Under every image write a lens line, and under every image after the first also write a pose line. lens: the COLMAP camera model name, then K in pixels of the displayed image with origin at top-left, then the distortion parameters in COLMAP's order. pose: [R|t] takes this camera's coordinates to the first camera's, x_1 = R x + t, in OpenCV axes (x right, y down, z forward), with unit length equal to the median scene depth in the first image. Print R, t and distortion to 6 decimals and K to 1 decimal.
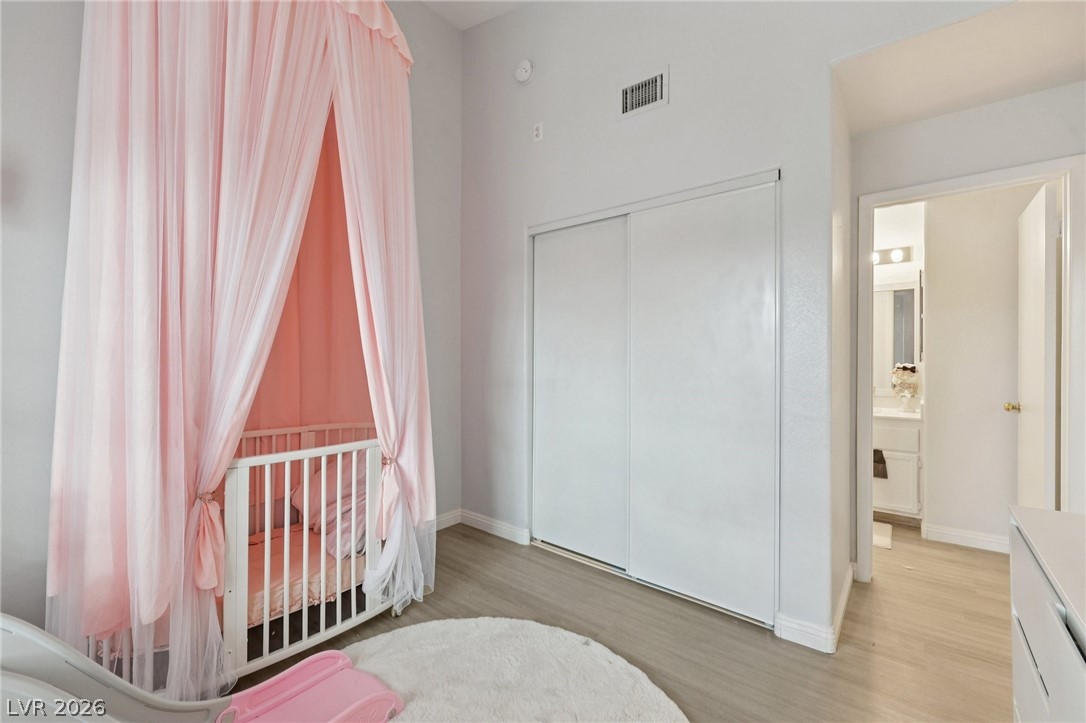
lens RADIAL K [[455.1, 0, 541.3], [0, 455.1, 356.2], [0, 0, 1]] dist [-0.001930, -0.000125]
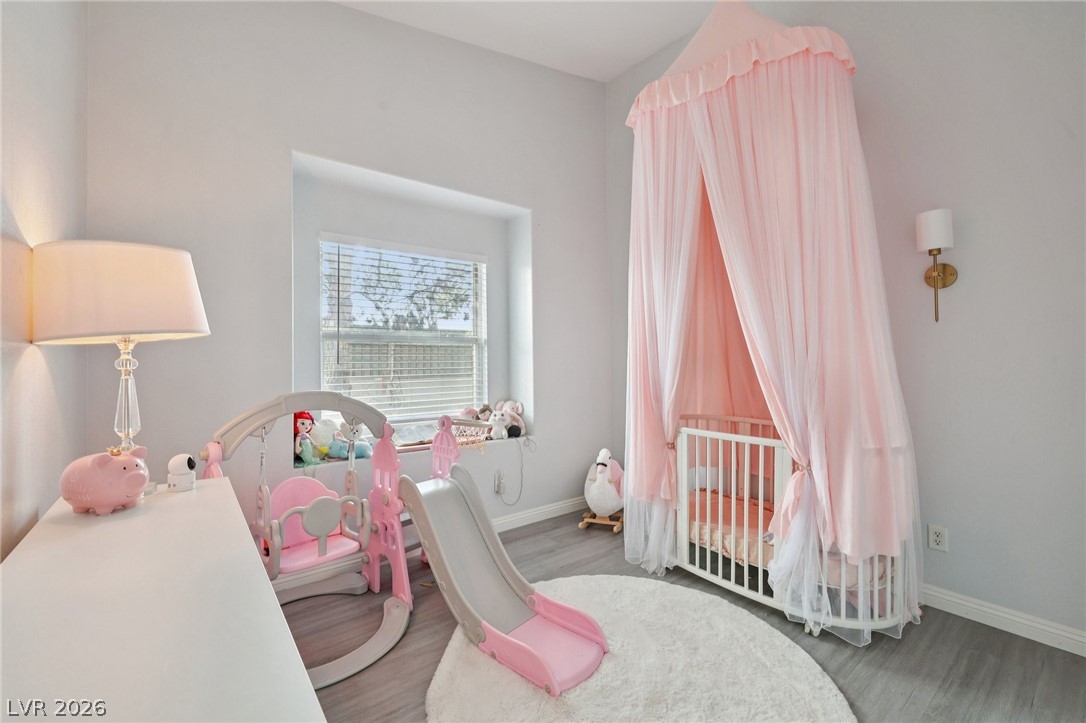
lens RADIAL K [[455.1, 0, 541.6], [0, 455.1, 361.1], [0, 0, 1]] dist [-0.001930, -0.000125]
pose [[-0.202291, 0.002233, -0.979323, 0.788914], [0.002031, 0.999996, 0.001861, -0.001431], [0.979323, -0.001613, -0.202295, 0.702106]]
